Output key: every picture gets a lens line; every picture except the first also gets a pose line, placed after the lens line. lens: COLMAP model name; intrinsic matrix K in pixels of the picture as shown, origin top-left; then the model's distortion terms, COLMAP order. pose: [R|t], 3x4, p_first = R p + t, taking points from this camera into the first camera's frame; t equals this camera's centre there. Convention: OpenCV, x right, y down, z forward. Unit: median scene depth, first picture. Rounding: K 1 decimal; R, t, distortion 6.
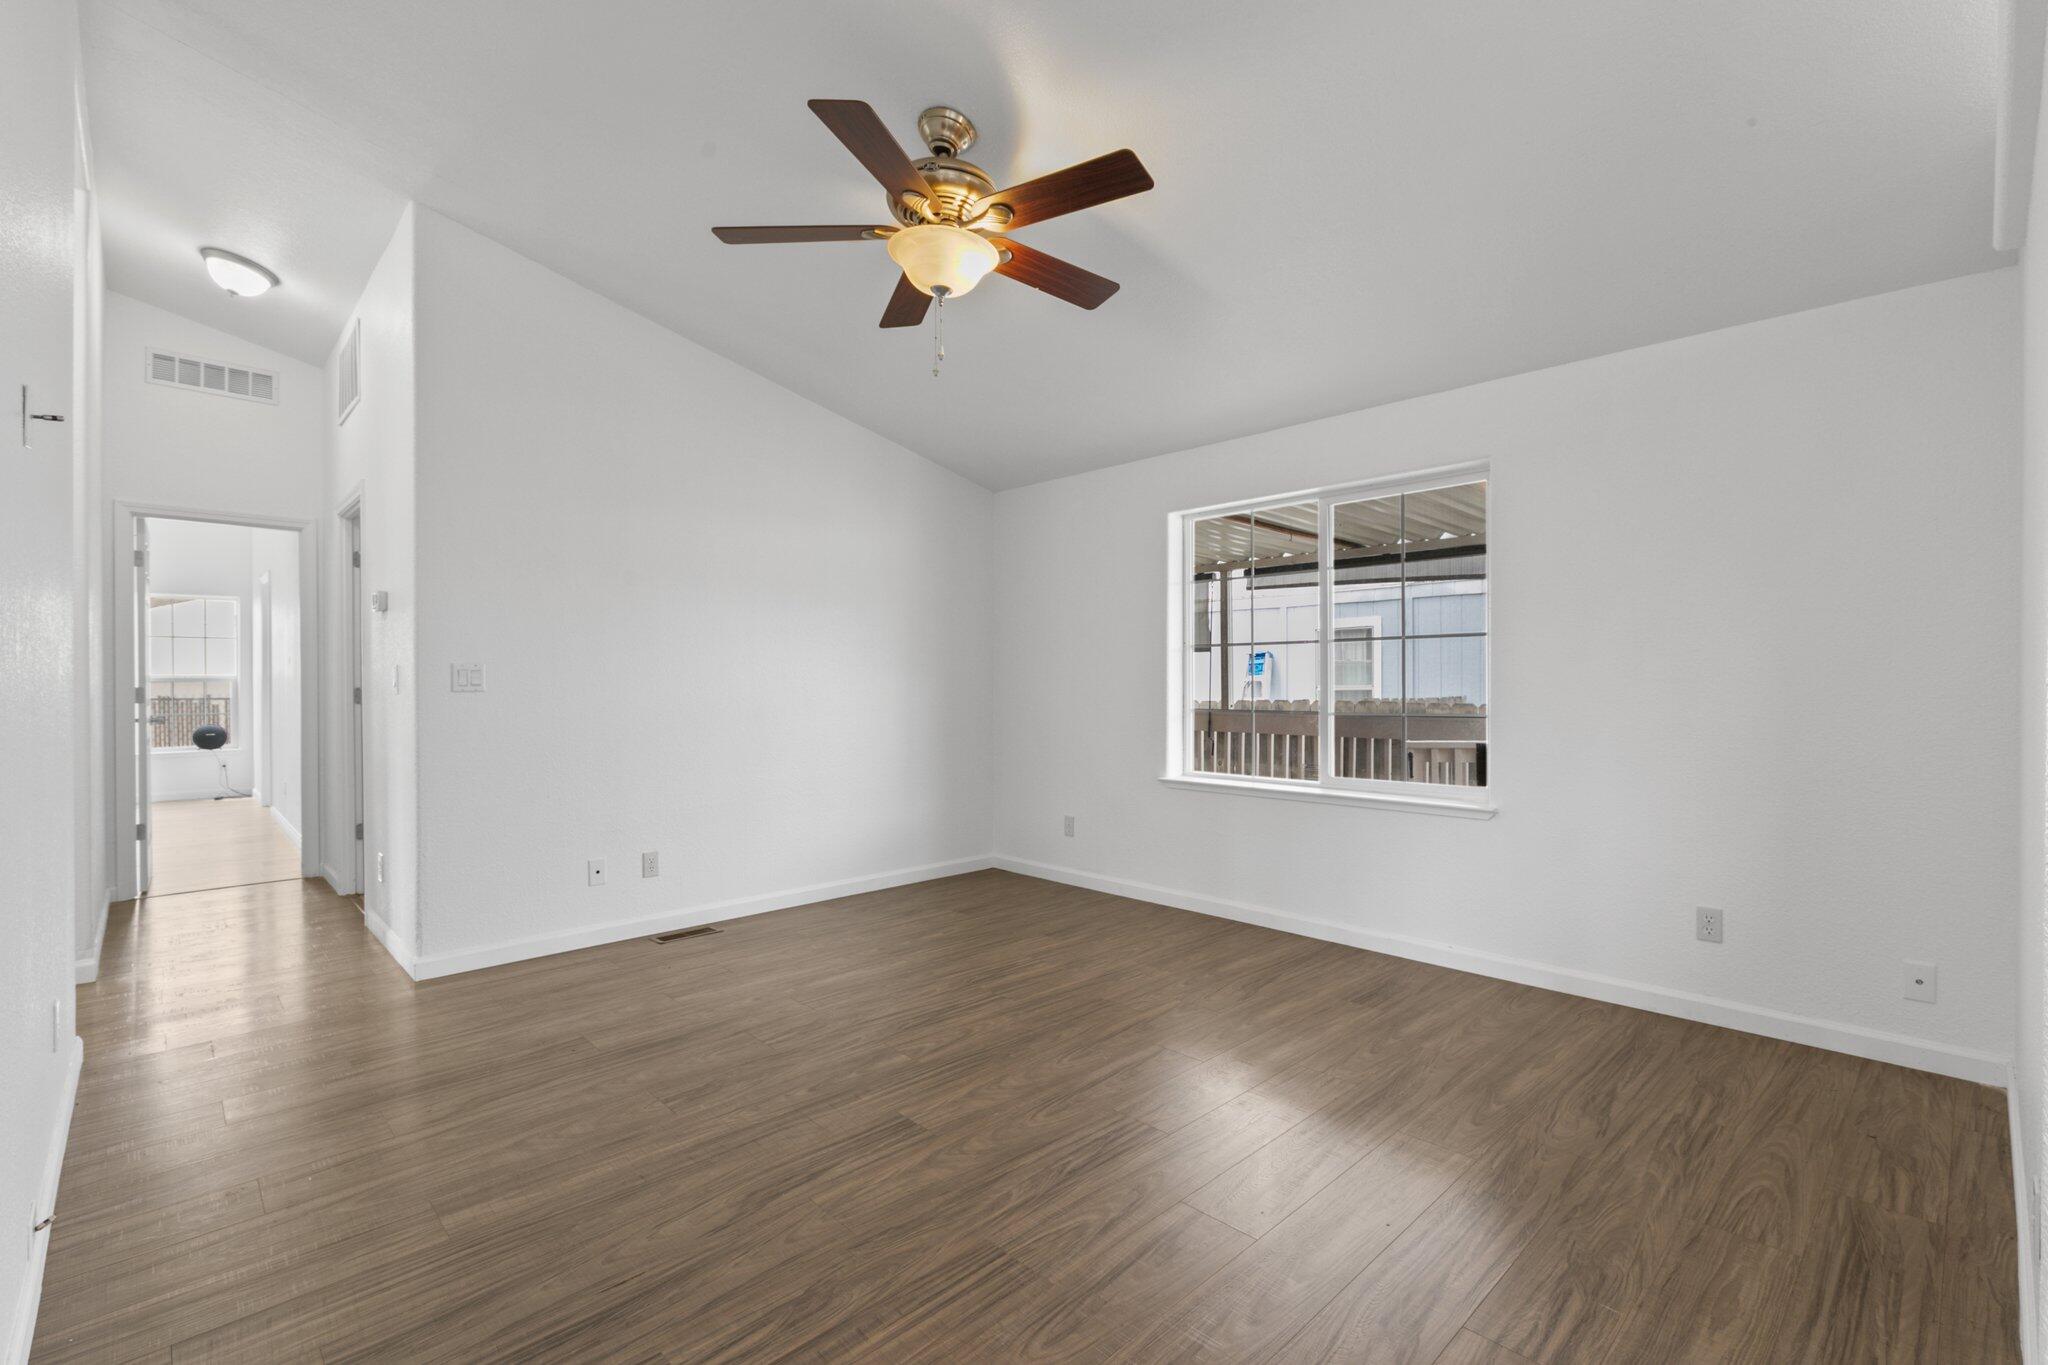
lens RADIAL K [[914.2, 0, 1038.5], [0, 914.2, 683.4], [0, 0, 1]] dist [0.003223, -0.000191]
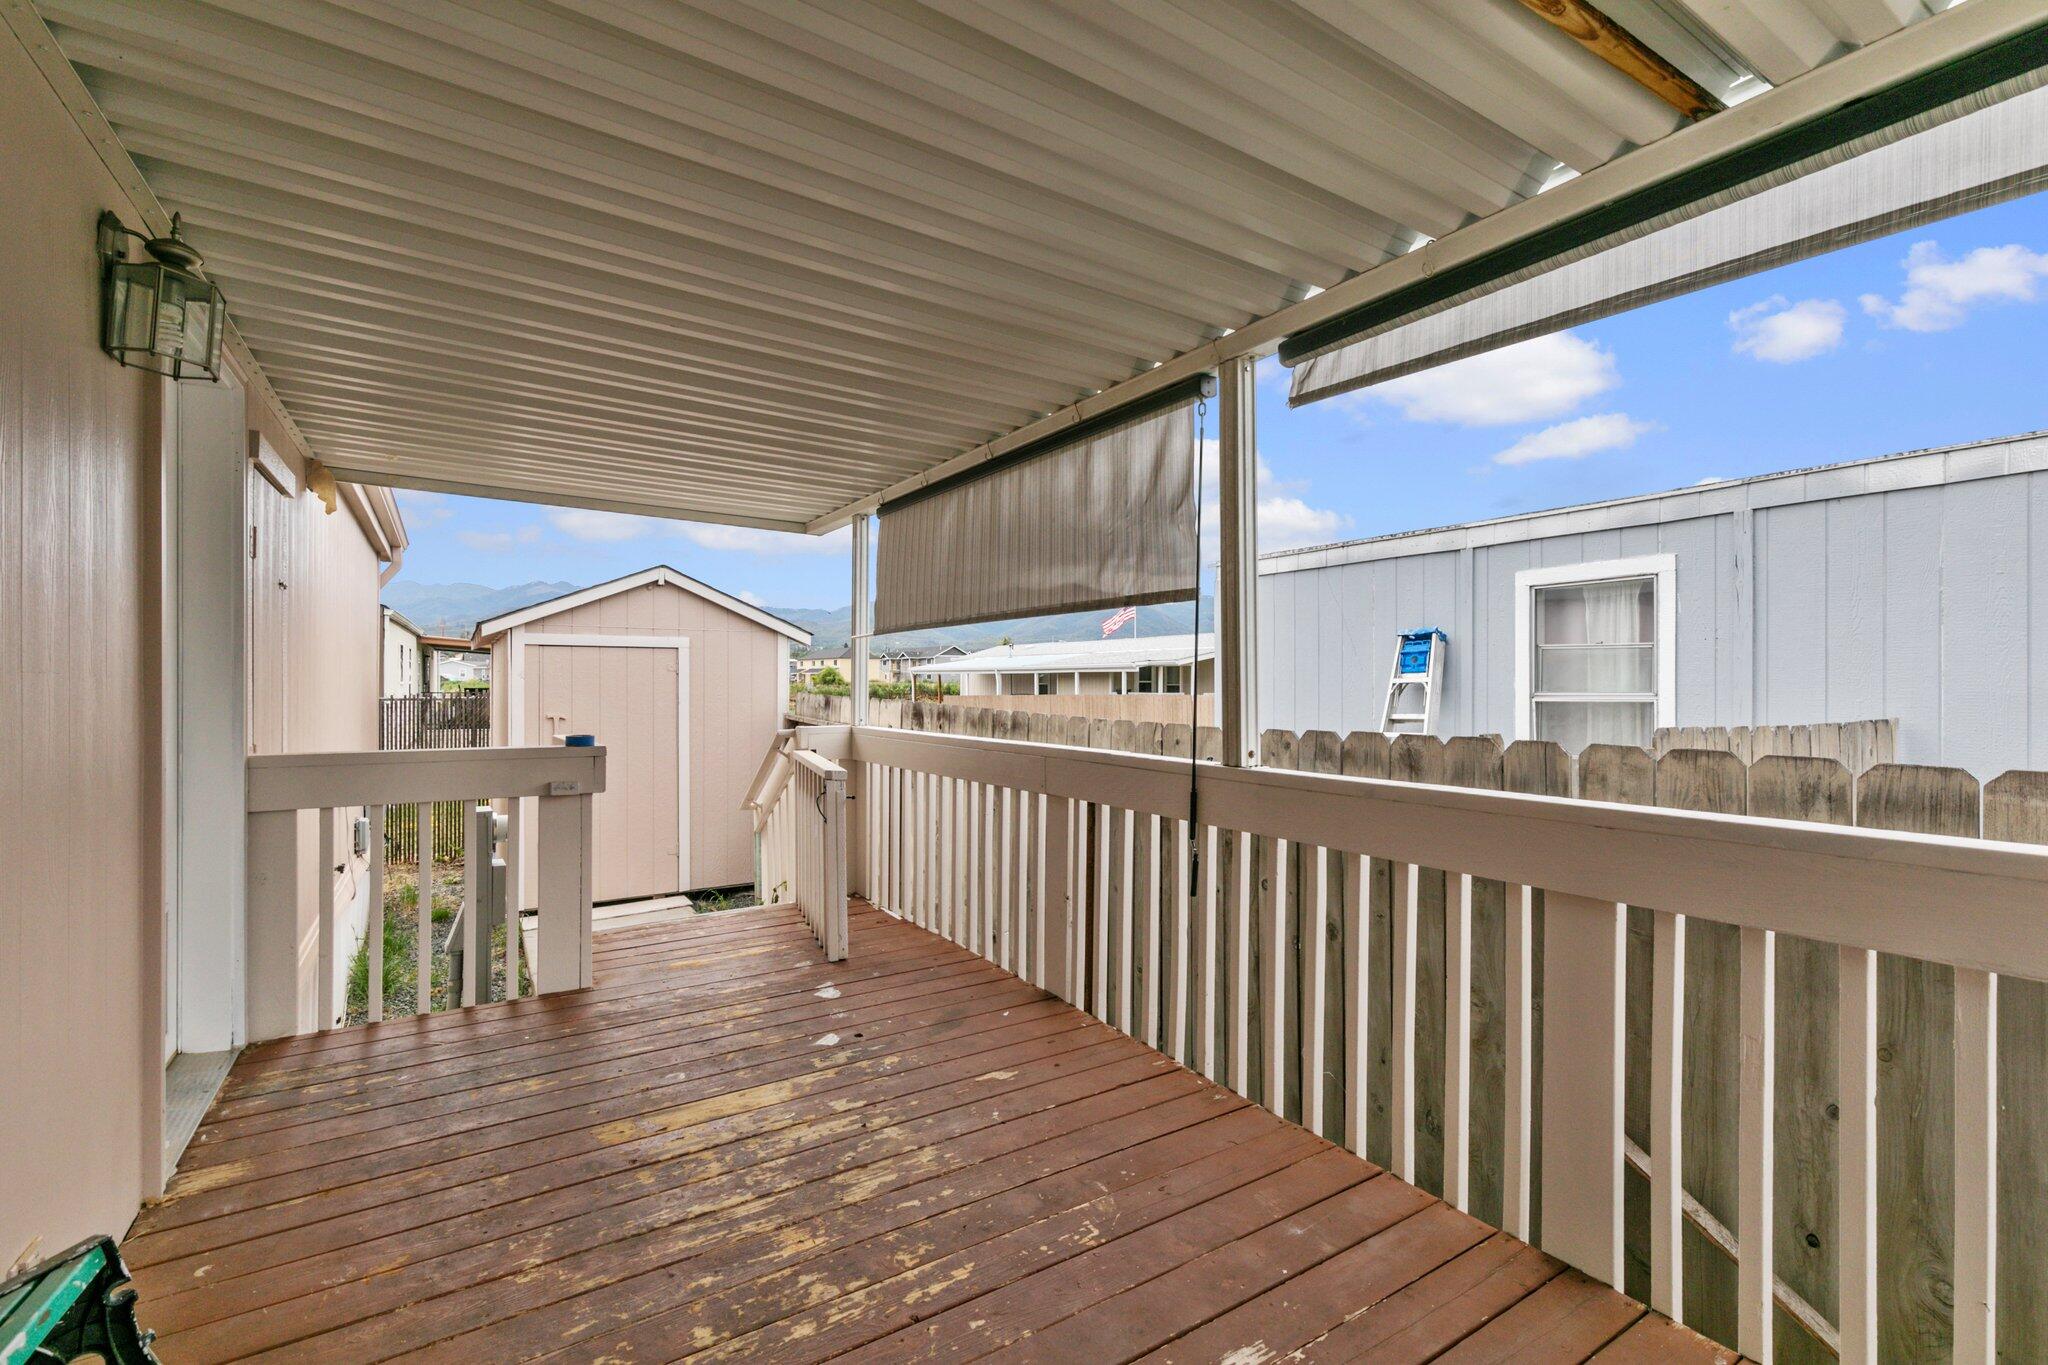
lens RADIAL K [[914.2, 0, 1038.5], [0, 914.2, 683.4], [0, 0, 1]] dist [0.003223, -0.000191]
pose [[0.979163, 0.003251, -0.203050, 0.130554], [-0.003867, 0.999989, -0.002637, -0.000379], [0.203040, 0.003367, 0.979165, 0.420069]]
